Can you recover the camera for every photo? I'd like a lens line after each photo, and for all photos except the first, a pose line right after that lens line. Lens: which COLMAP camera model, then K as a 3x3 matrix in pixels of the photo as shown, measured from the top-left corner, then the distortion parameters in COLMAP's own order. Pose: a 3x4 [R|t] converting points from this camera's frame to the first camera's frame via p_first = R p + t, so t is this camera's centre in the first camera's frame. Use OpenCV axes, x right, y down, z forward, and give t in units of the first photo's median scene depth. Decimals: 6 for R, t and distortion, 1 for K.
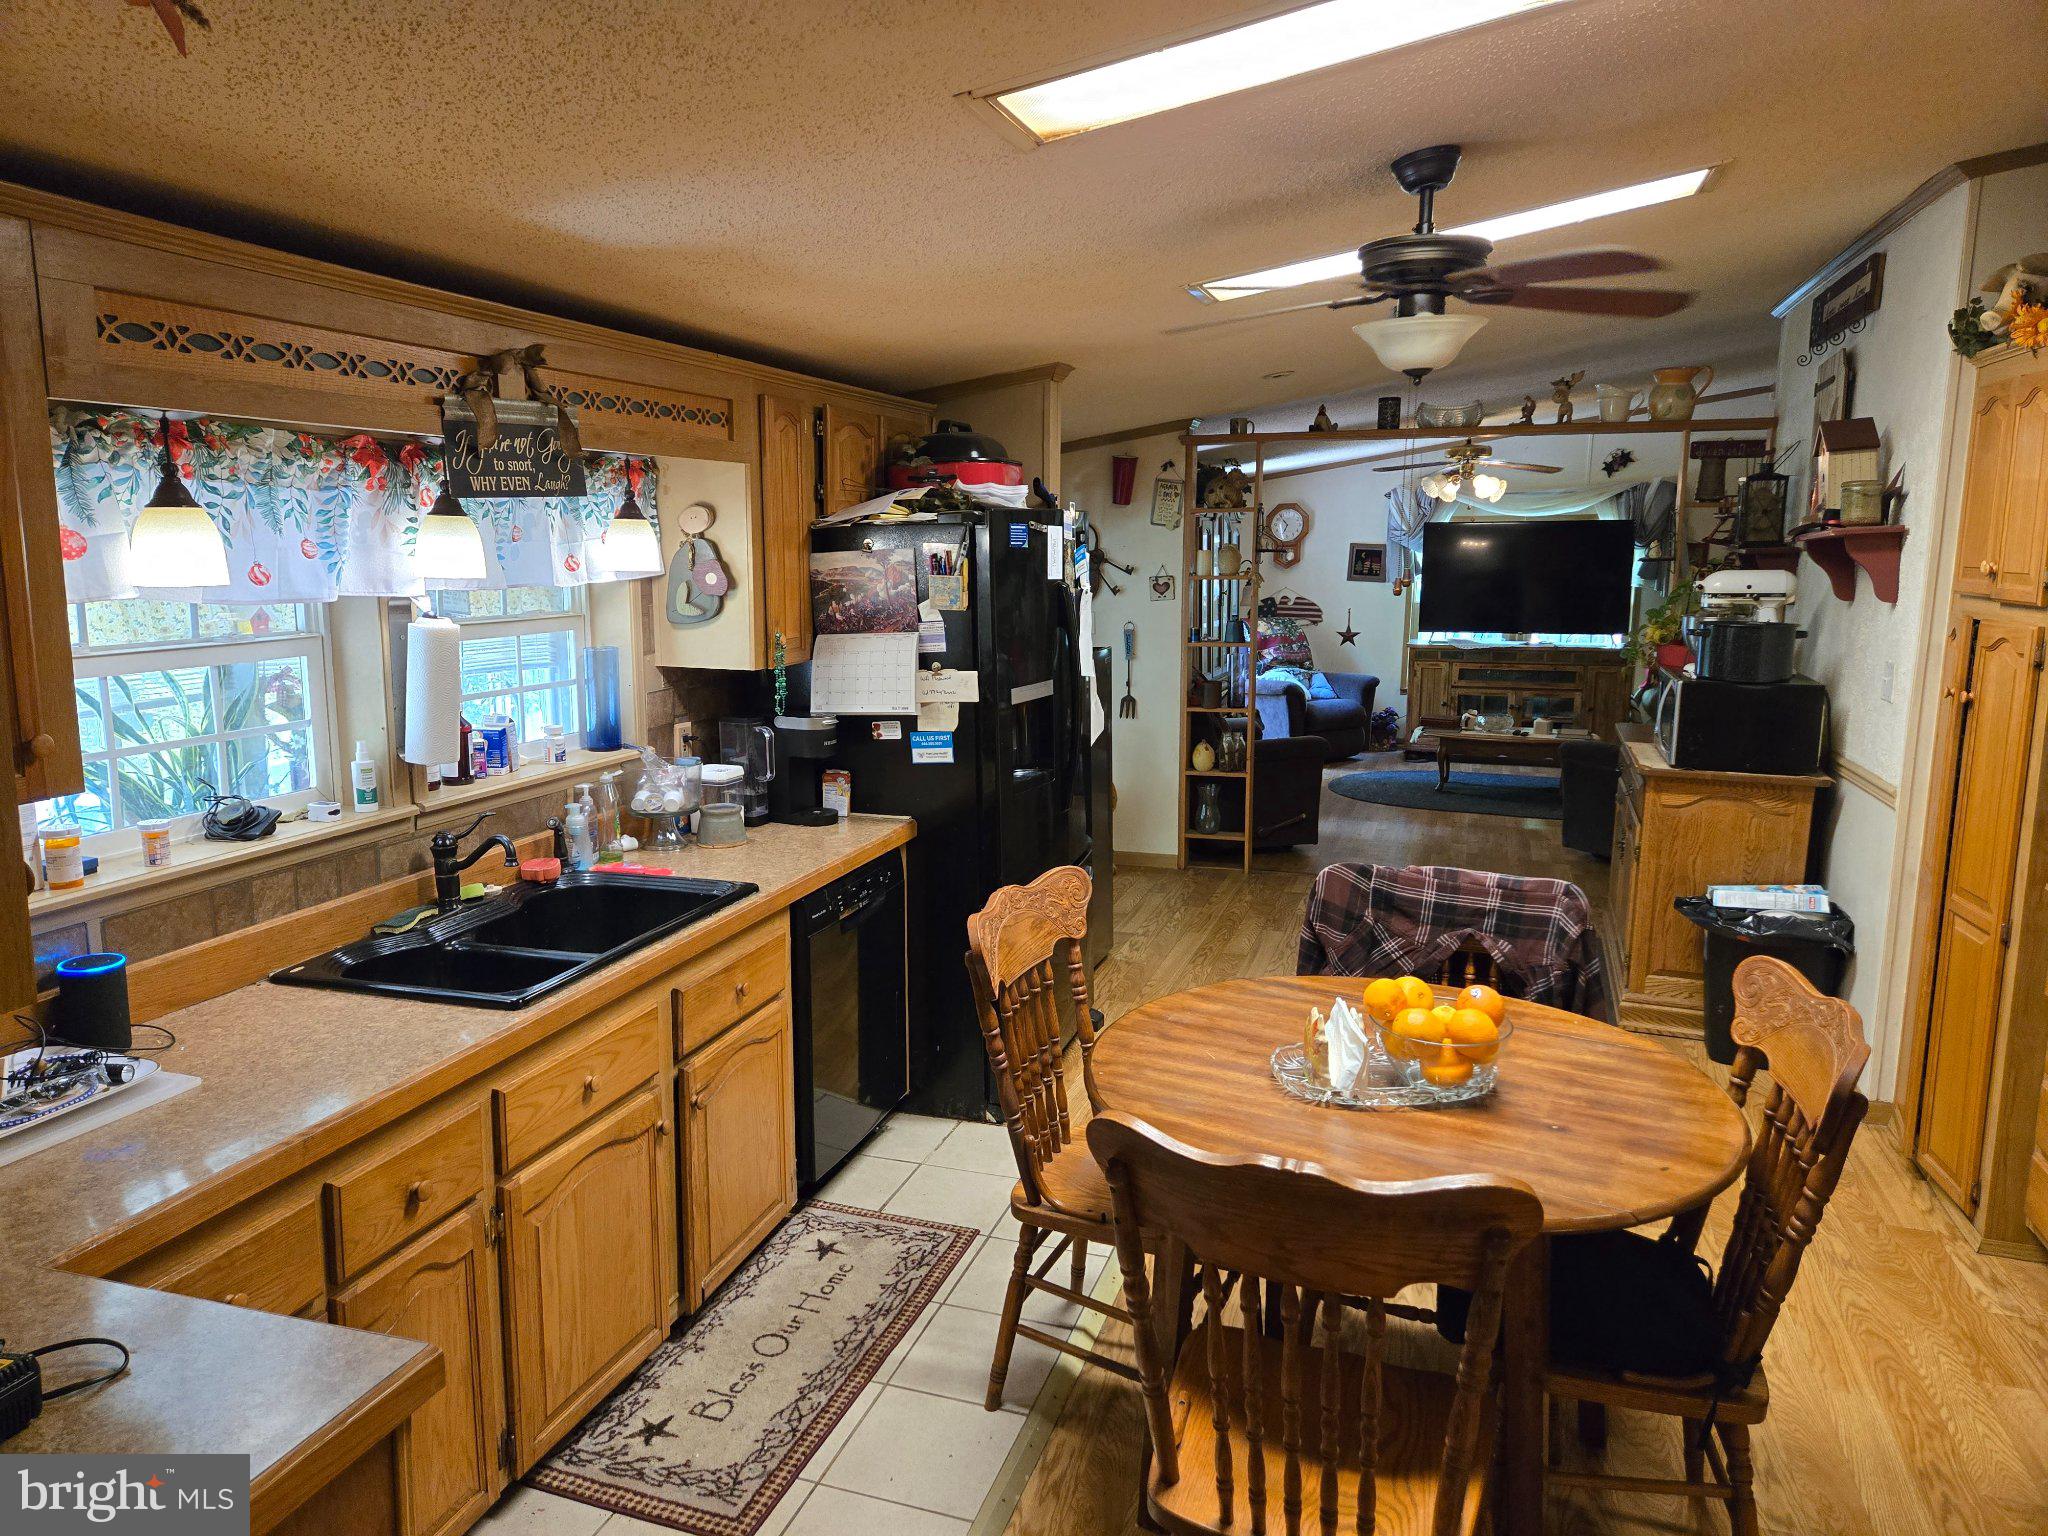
lens RADIAL K [[1365.4, 0, 993.8], [0, 1365.4, 765.2], [0, 0, 1]] dist [0.085315, -0.078422]
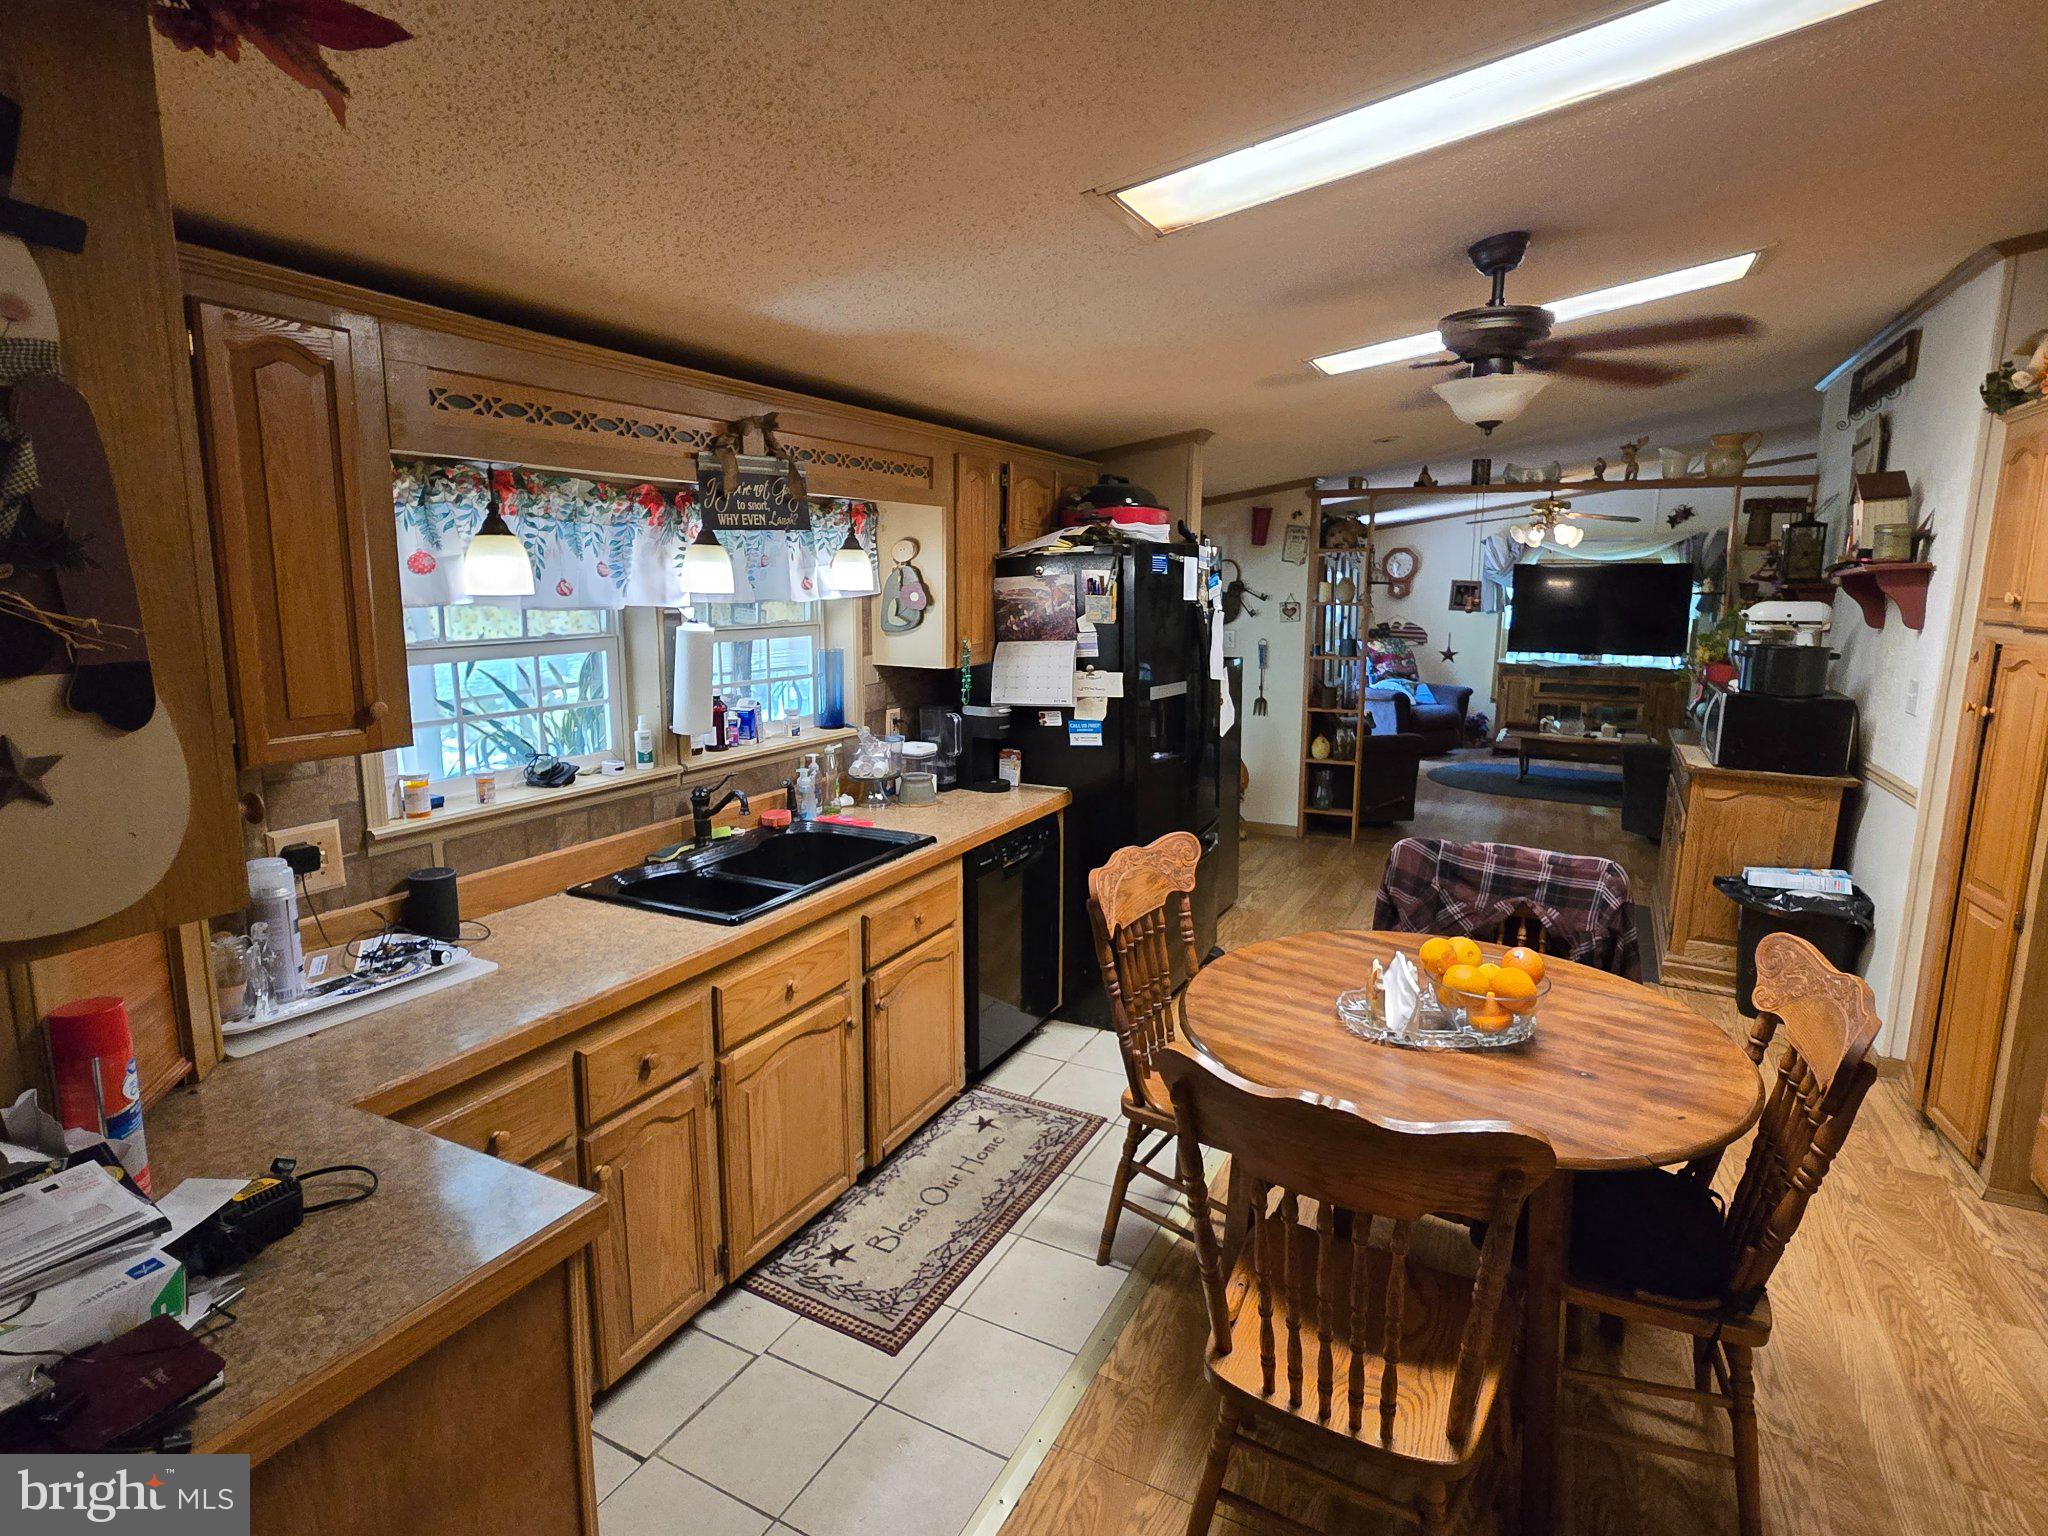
lens RADIAL K [[1039.7, 0, 1025.7], [0, 1039.7, 754.1], [0, 0, 1]] dist [-0.003740, -0.000144]
pose [[0.990087, 0.028541, -0.137524, 0.036876], [-0.027939, 0.999590, 0.006307, 0.002254], [0.137648, -0.002402, 0.990478, 0.054168]]
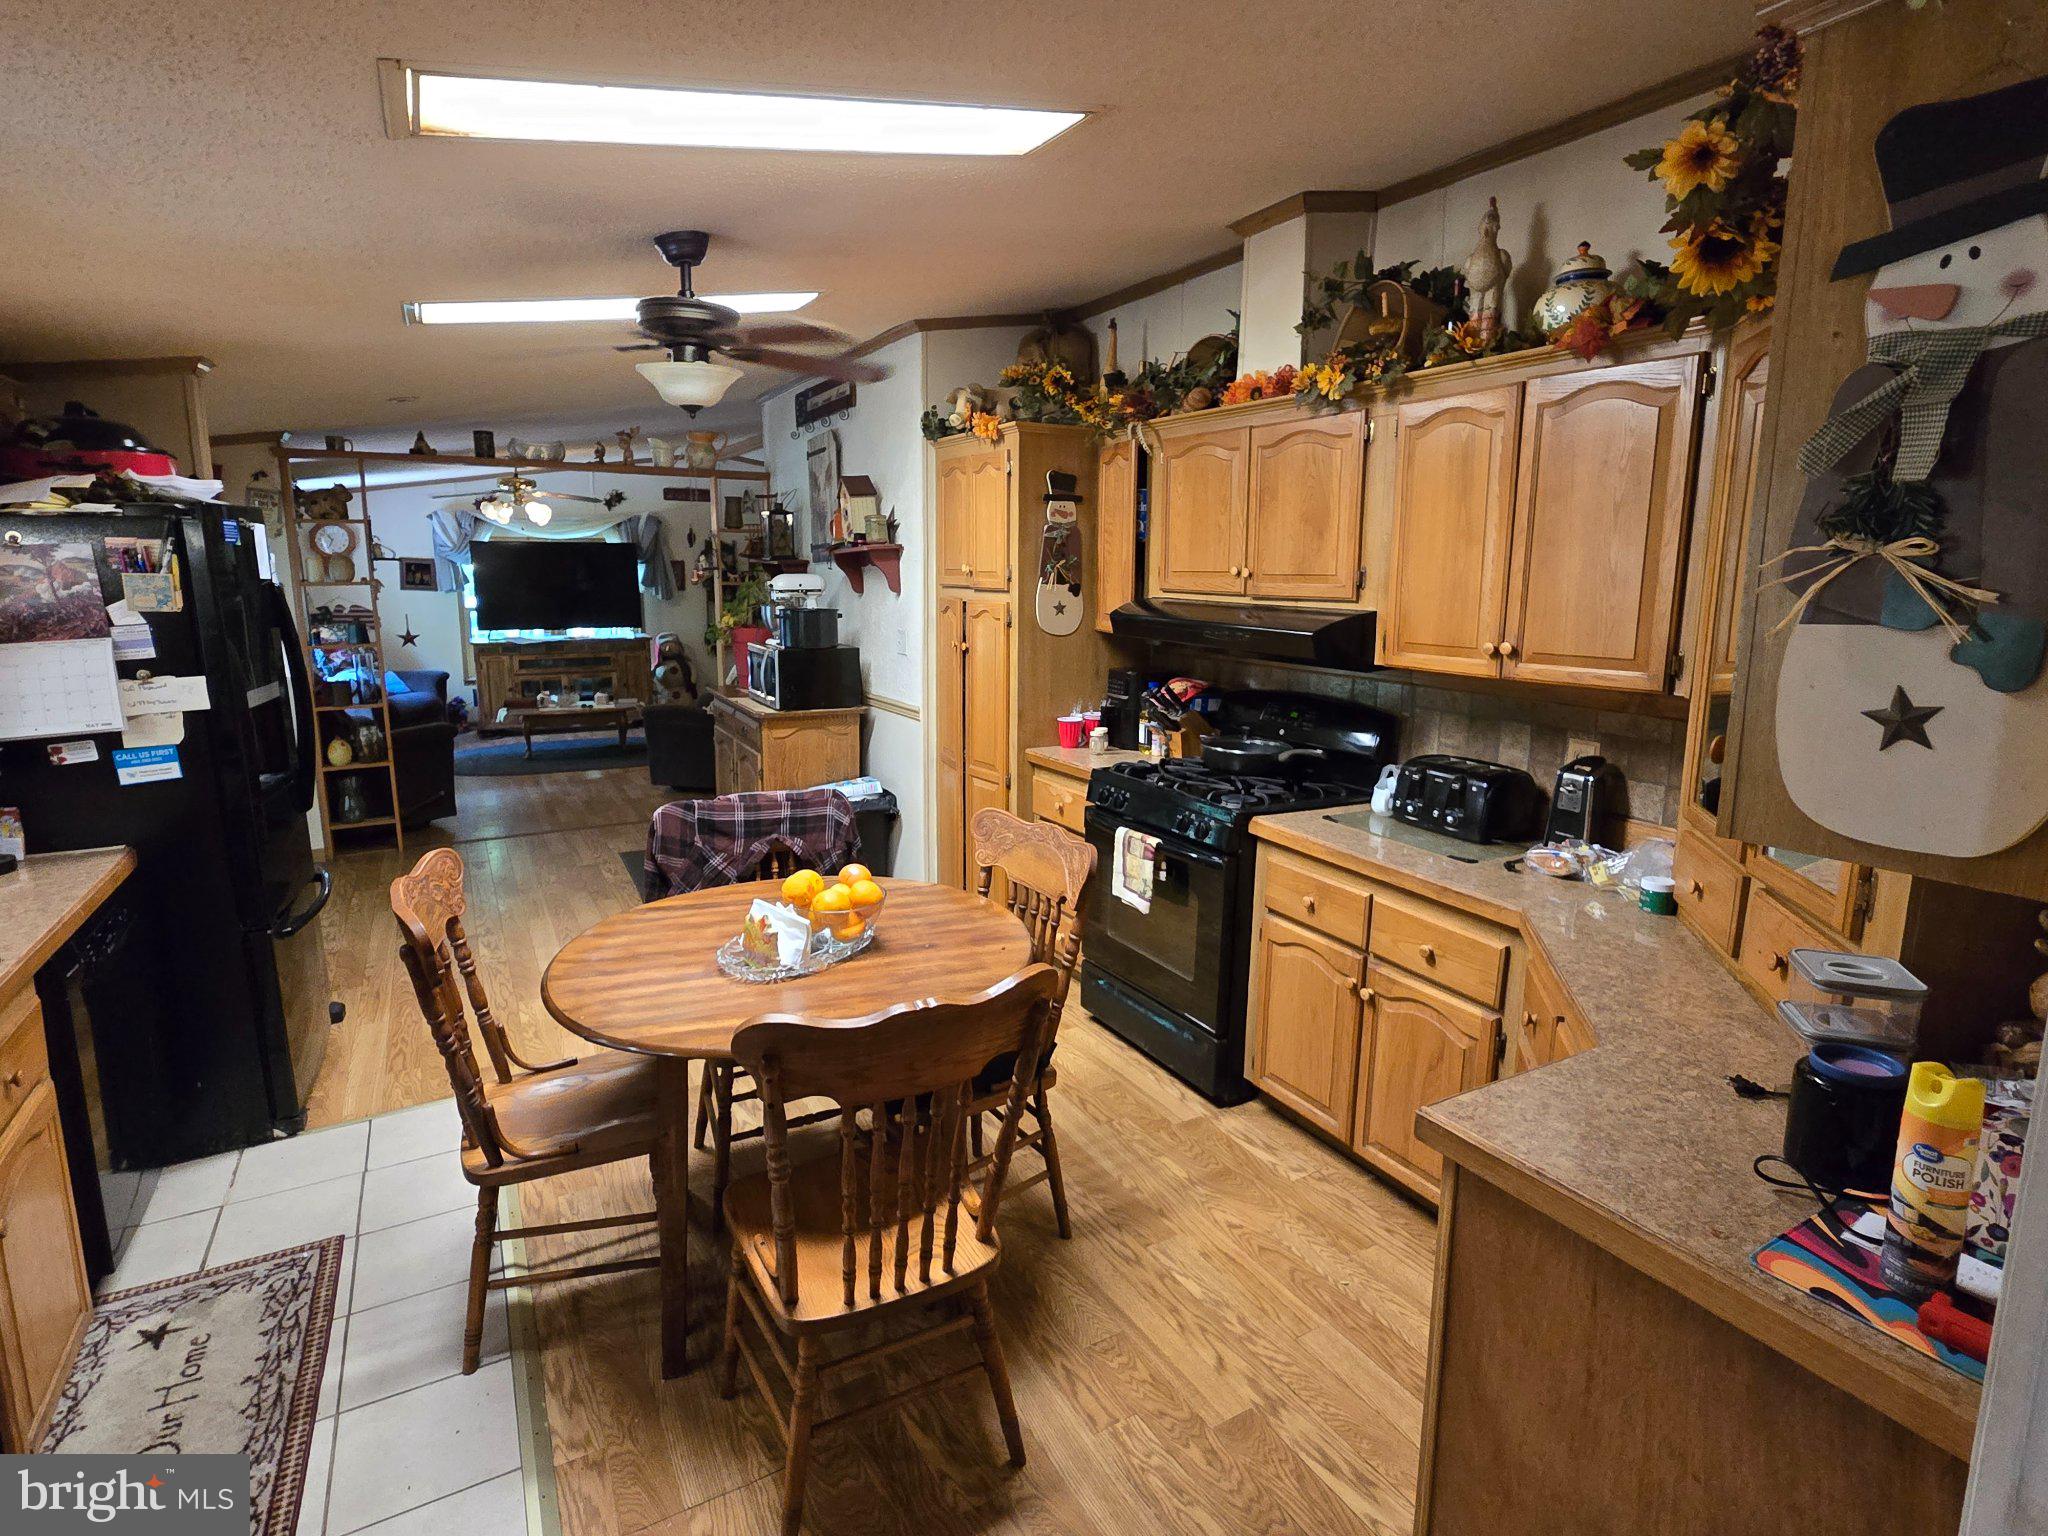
lens RADIAL K [[1040.5, 0, 1033.4], [0, 1040.5, 752.0], [0, 0, 1]] dist [-0.001761, 0.001322]
pose [[0.655944, -0.129227, 0.743665, -0.196208], [0.115251, 0.990830, 0.070520, -0.002457], [-0.745959, 0.039451, 0.664823, 0.118199]]
